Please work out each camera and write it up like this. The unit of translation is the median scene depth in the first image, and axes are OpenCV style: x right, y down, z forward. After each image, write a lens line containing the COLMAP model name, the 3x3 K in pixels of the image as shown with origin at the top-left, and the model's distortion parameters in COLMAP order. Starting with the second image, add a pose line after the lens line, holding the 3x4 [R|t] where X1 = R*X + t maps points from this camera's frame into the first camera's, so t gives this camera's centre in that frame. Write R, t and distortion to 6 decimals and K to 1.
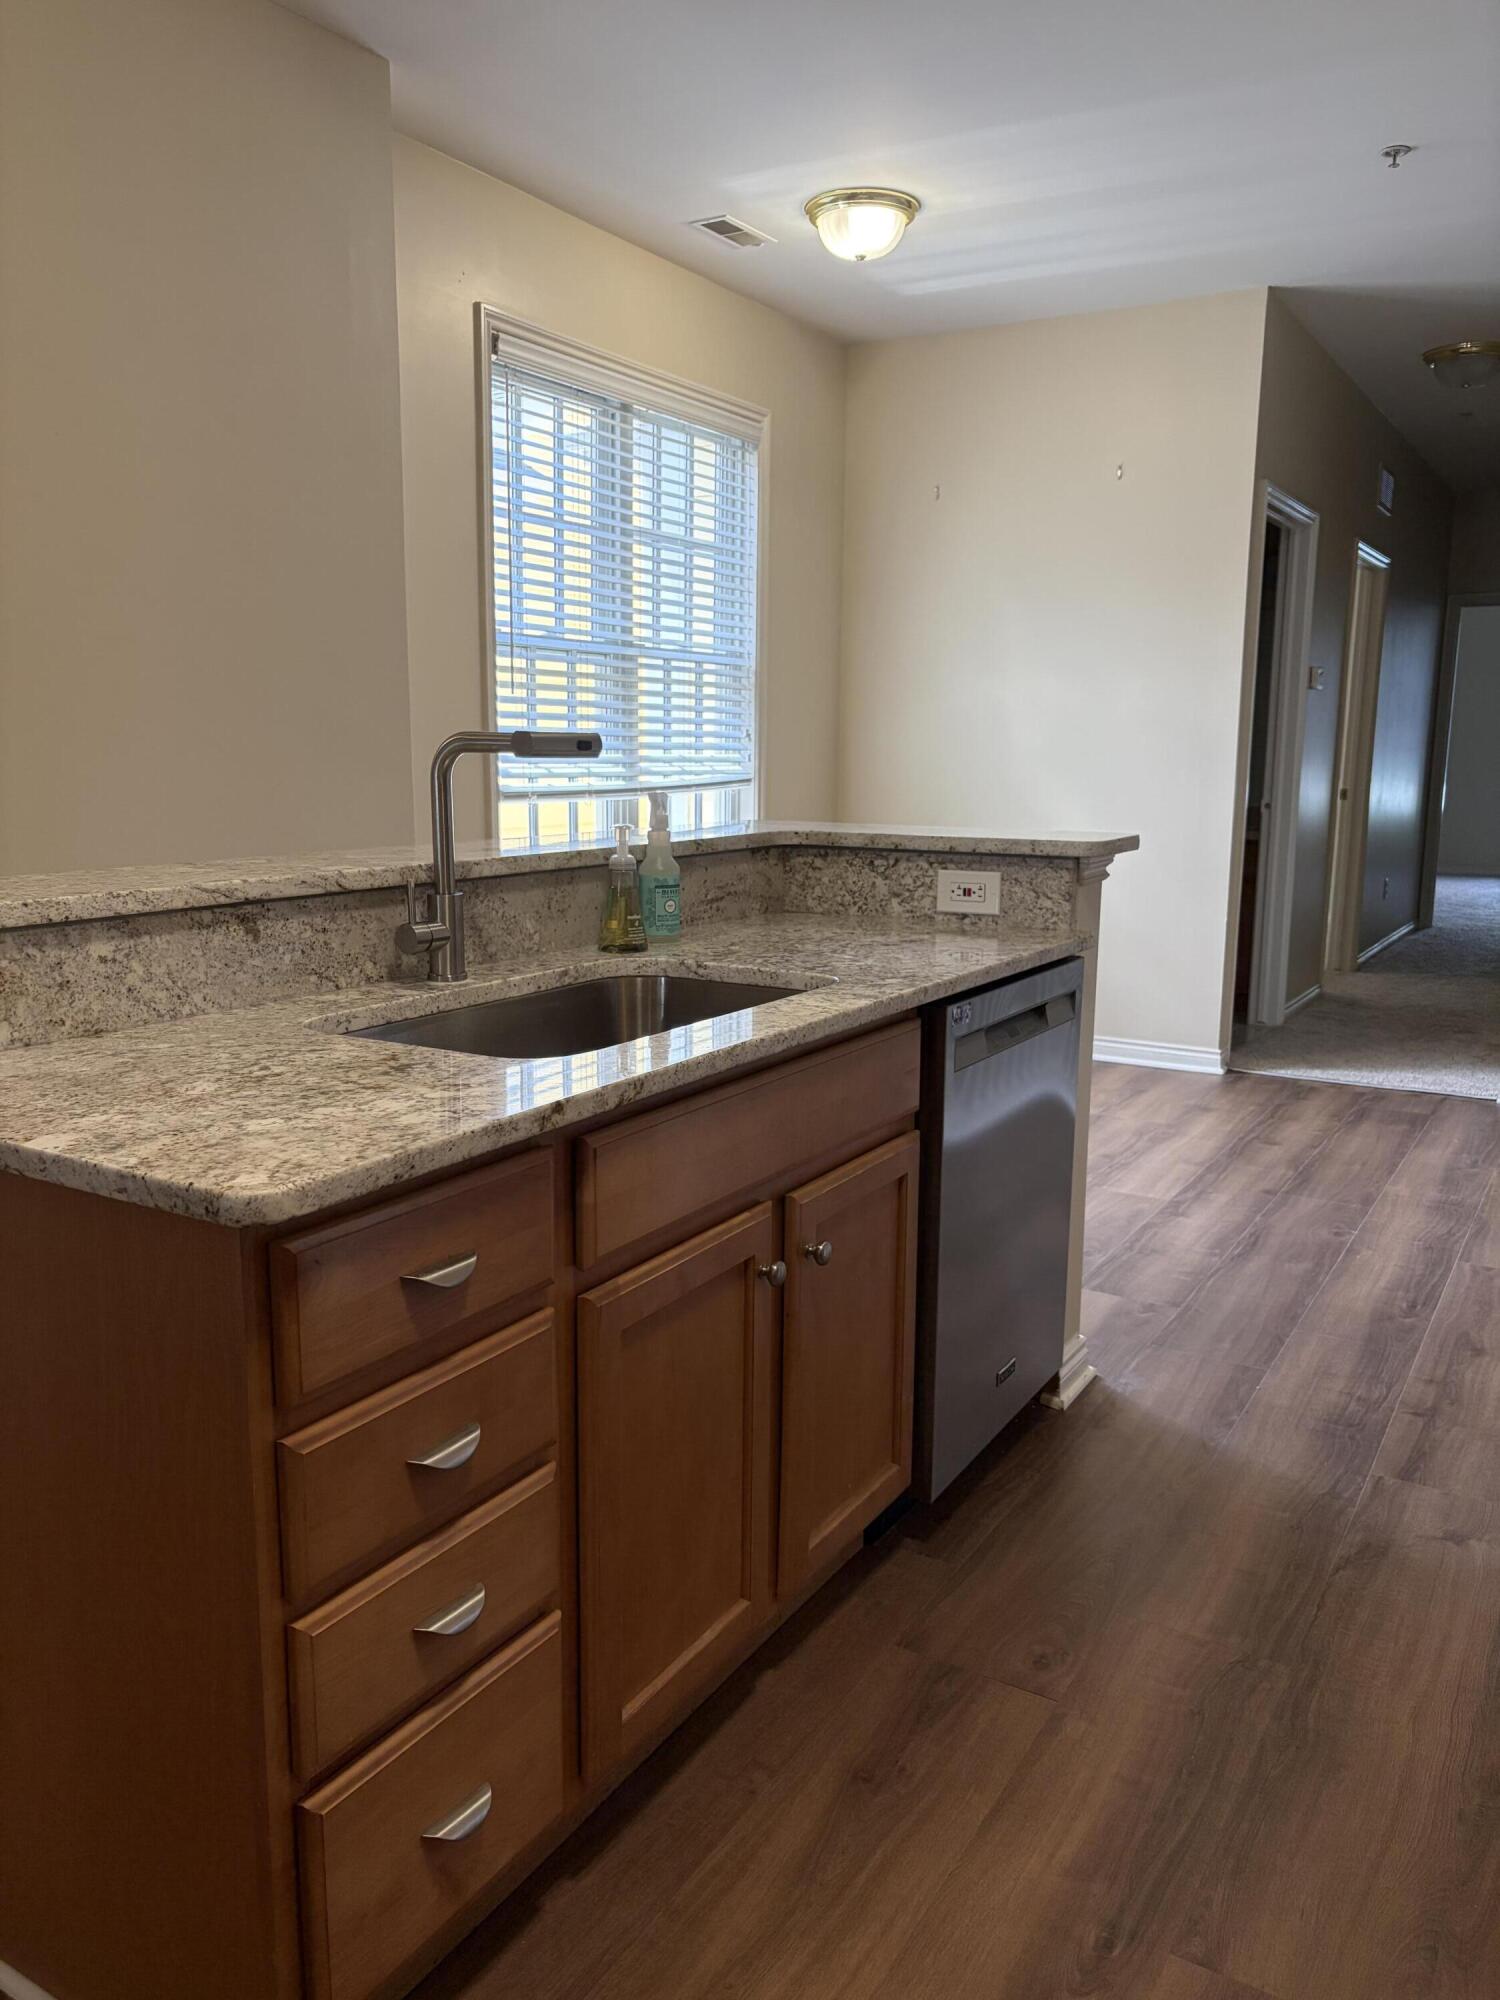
lens RADIAL K [[1505.0, 0, 762.2], [0, 1505.0, 1002.5], [0, 0, 1]] dist [0.055844, -0.060207]
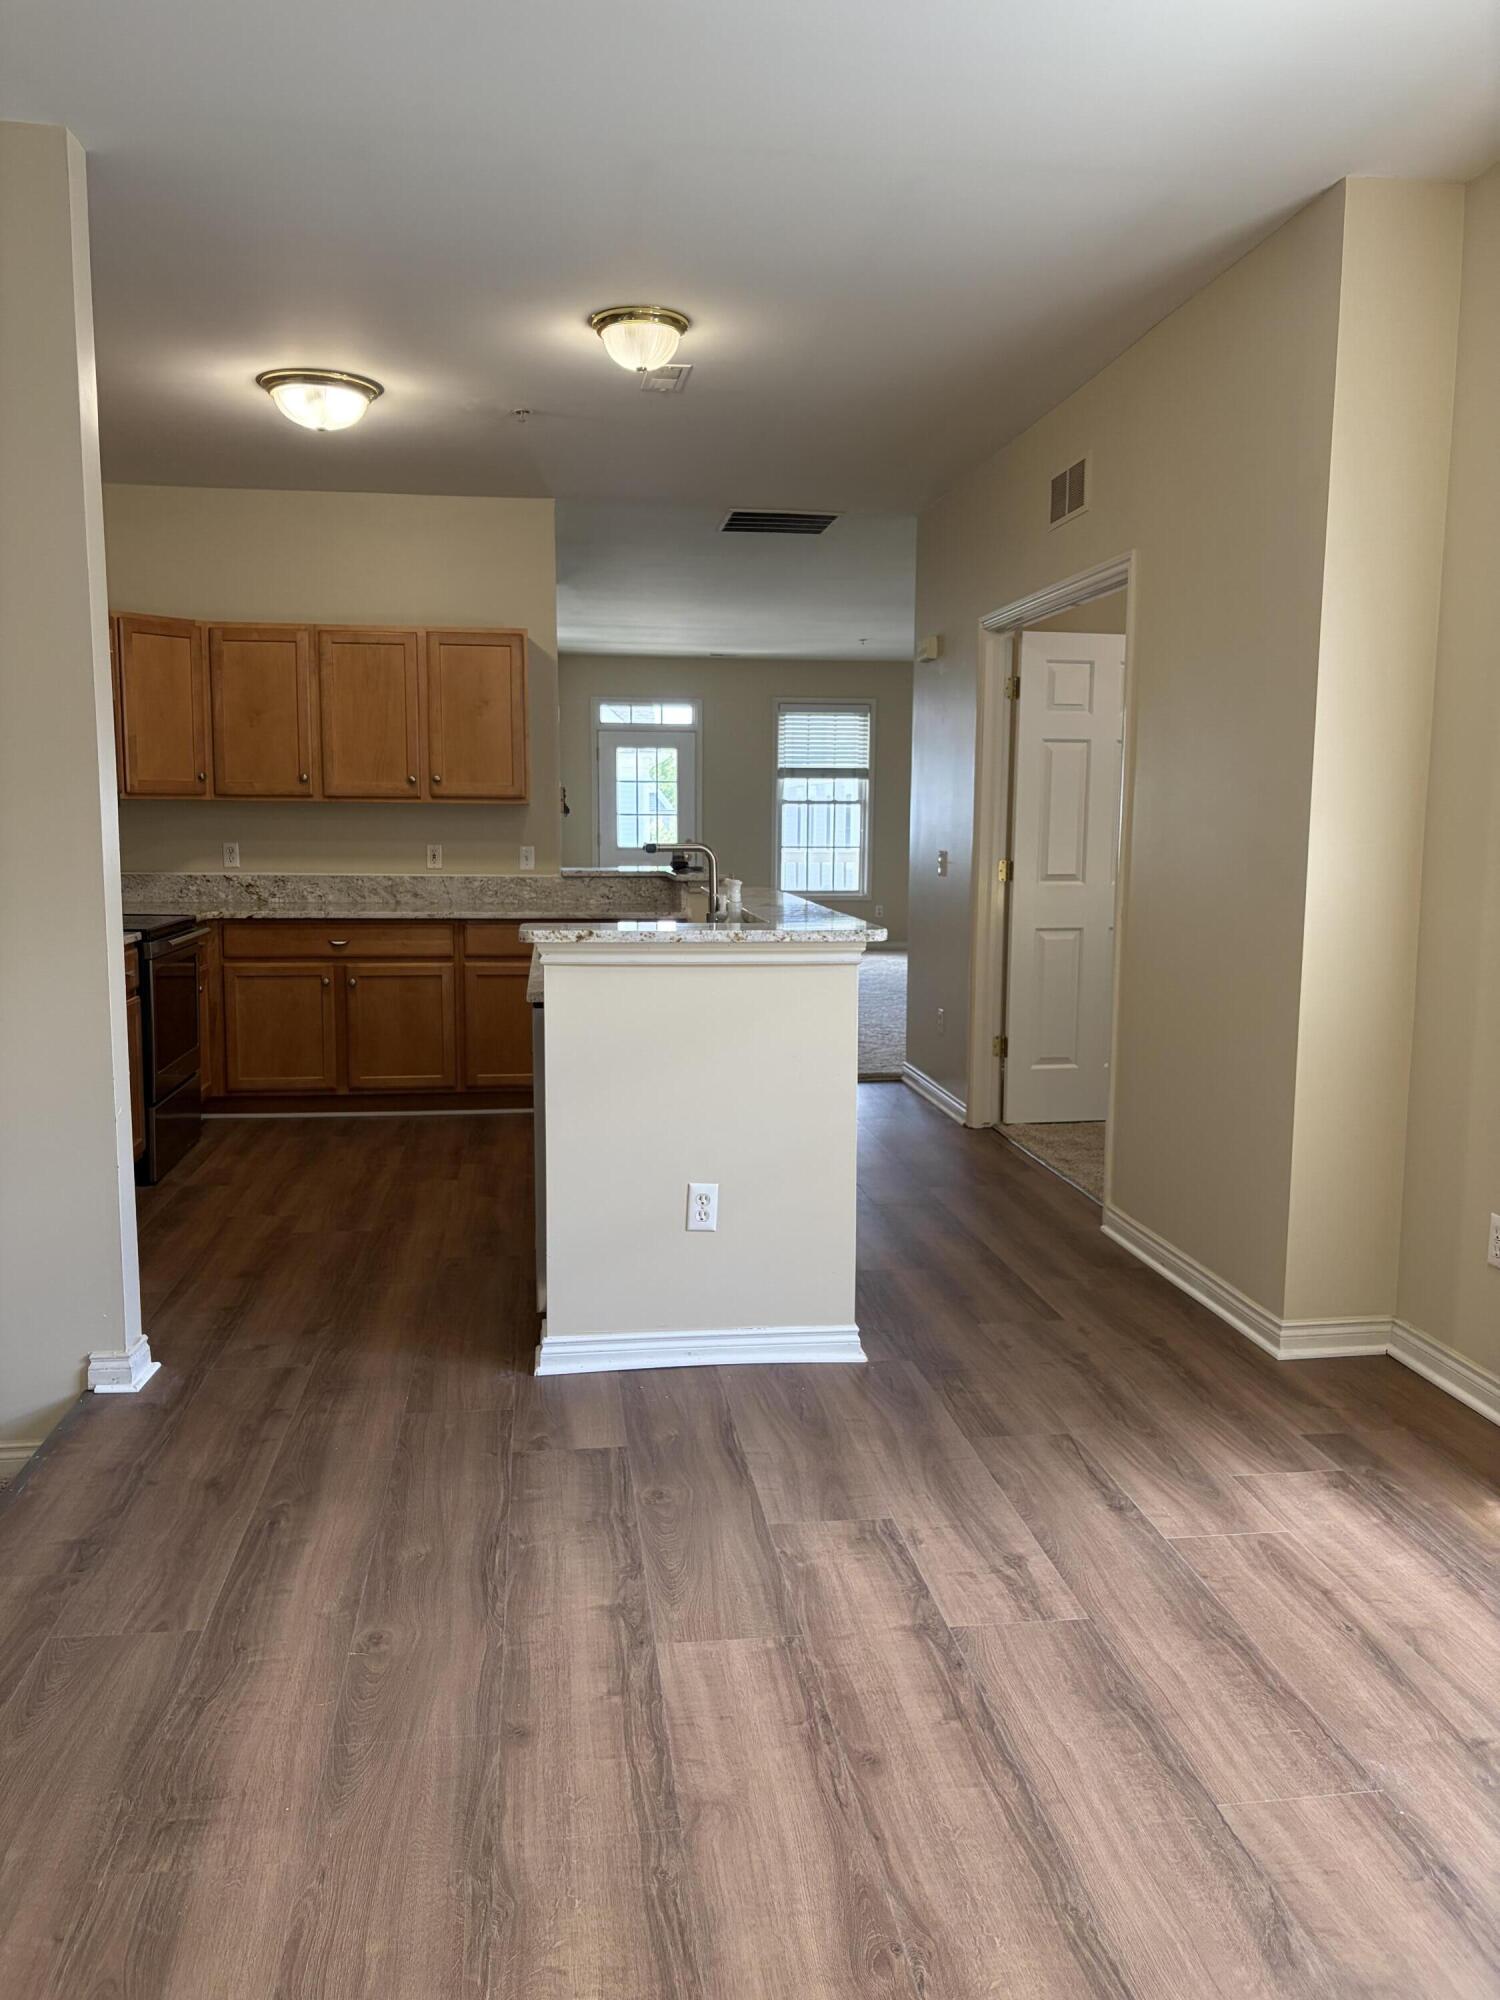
lens RADIAL K [[1505.0, 0, 754.7], [0, 1505.0, 1003.6], [0, 0, 1]] dist [0.055844, -0.060207]
pose [[-0.779618, 0.064353, -0.622941, 0.662017], [-0.120101, 0.960880, 0.249572, -0.293607], [0.614632, 0.269387, -0.741390, 1.560270]]
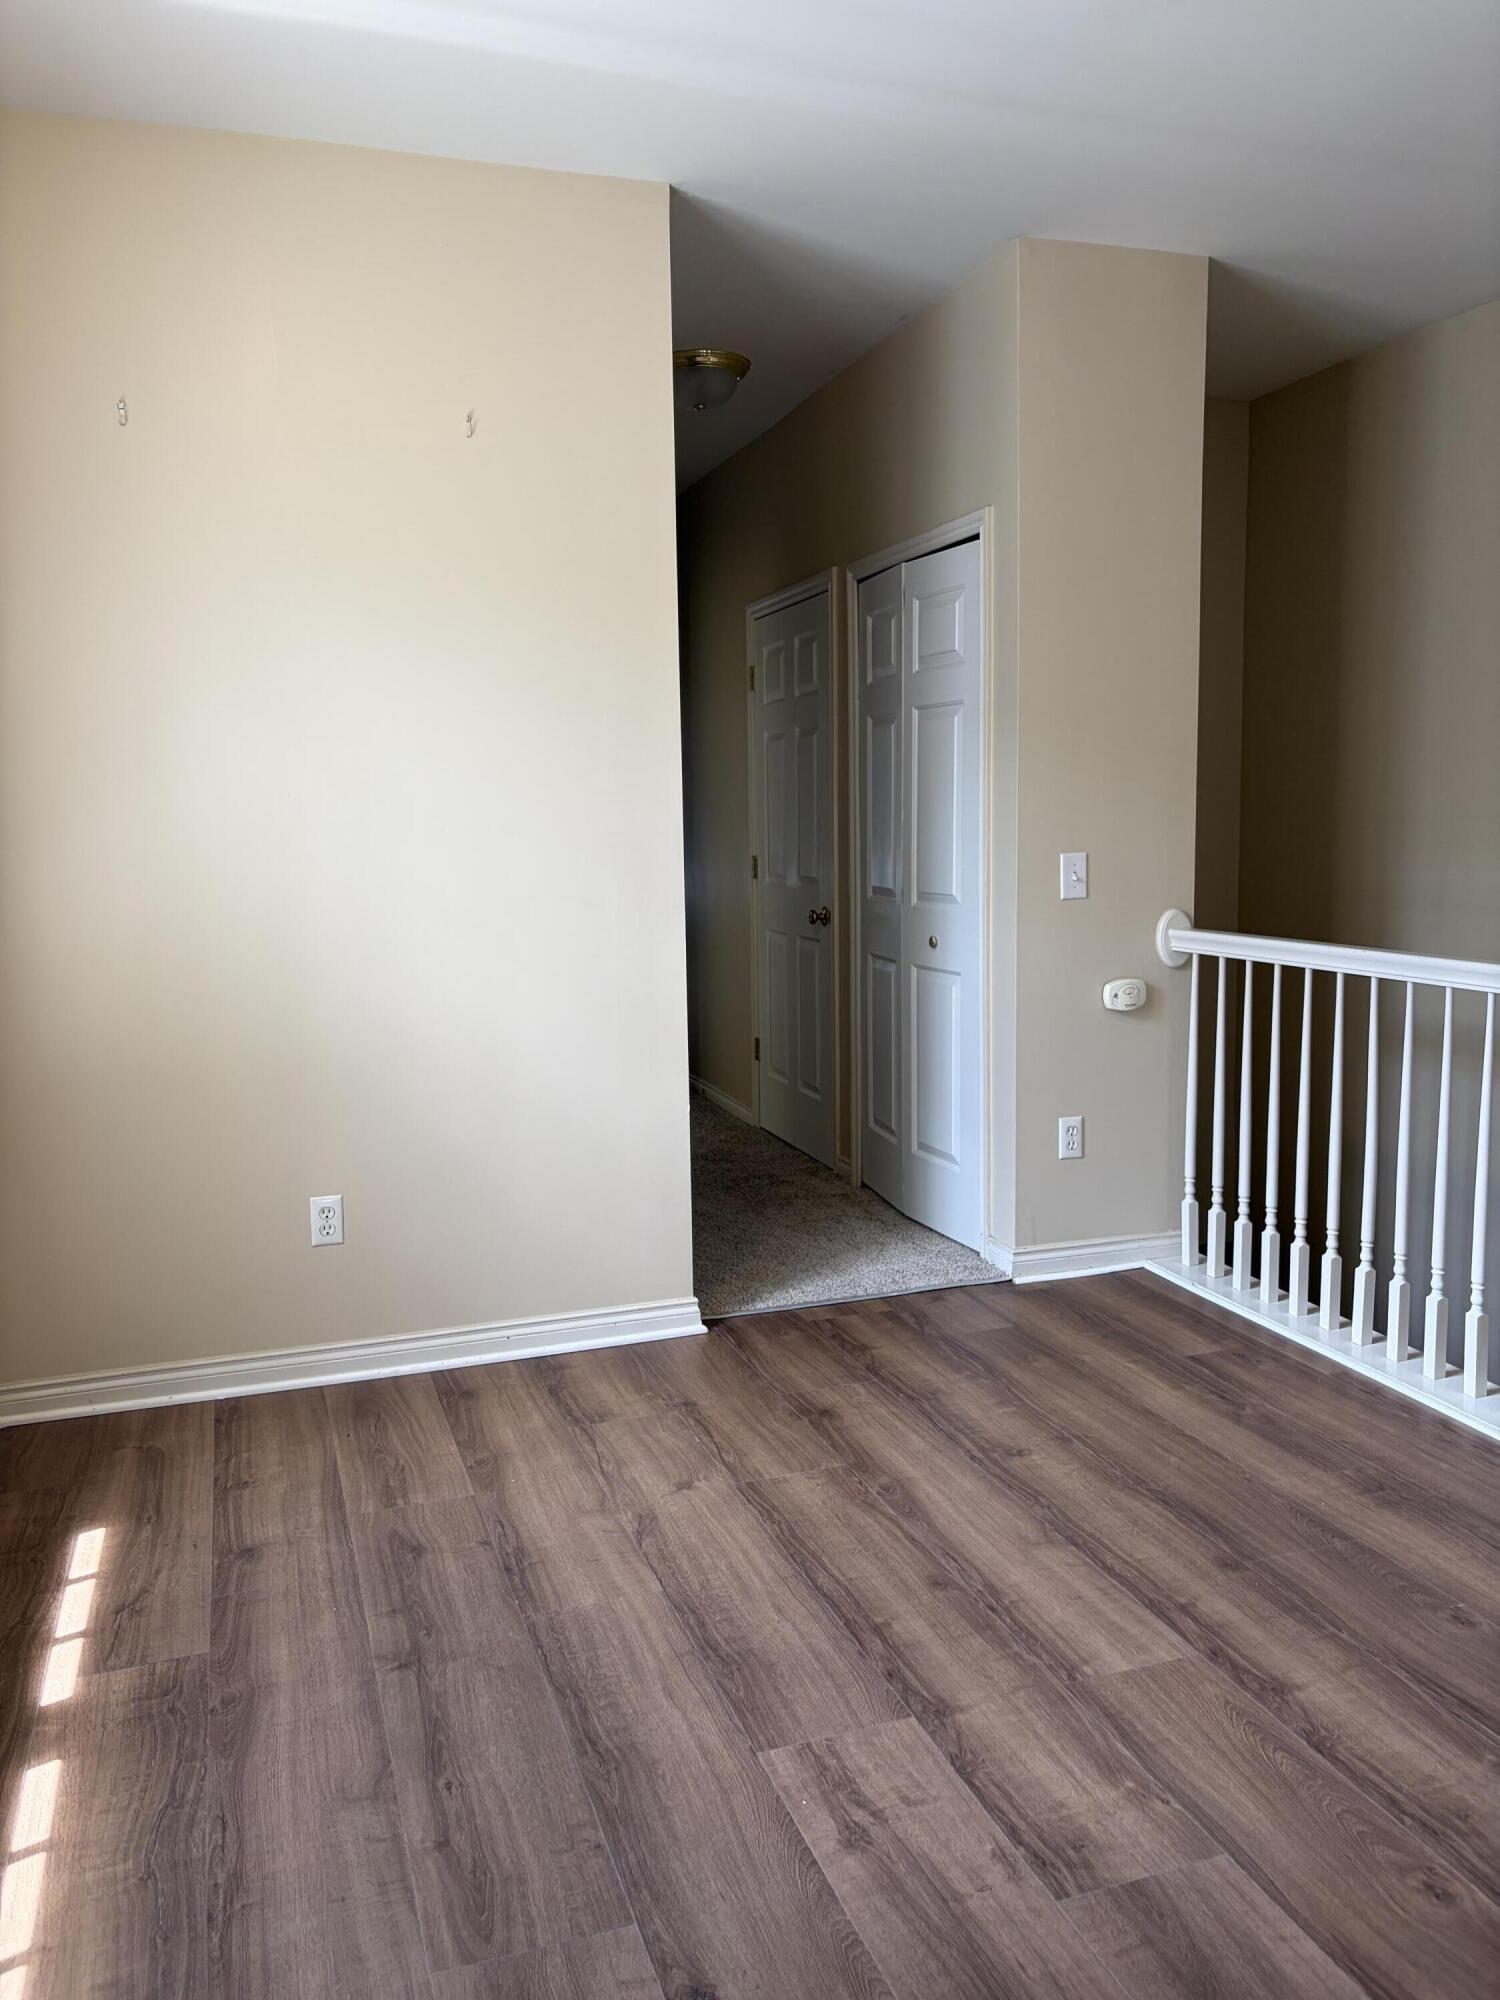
lens RADIAL K [[1505.0, 0, 753.4], [0, 1505.0, 1001.5], [0, 0, 1]] dist [0.055844, -0.060207]
pose [[0.642883, -0.110878, 0.757896, -0.273415], [0.152781, 0.988147, 0.014967, -0.163227], [-0.750572, 0.106170, 0.652203, 0.812397]]
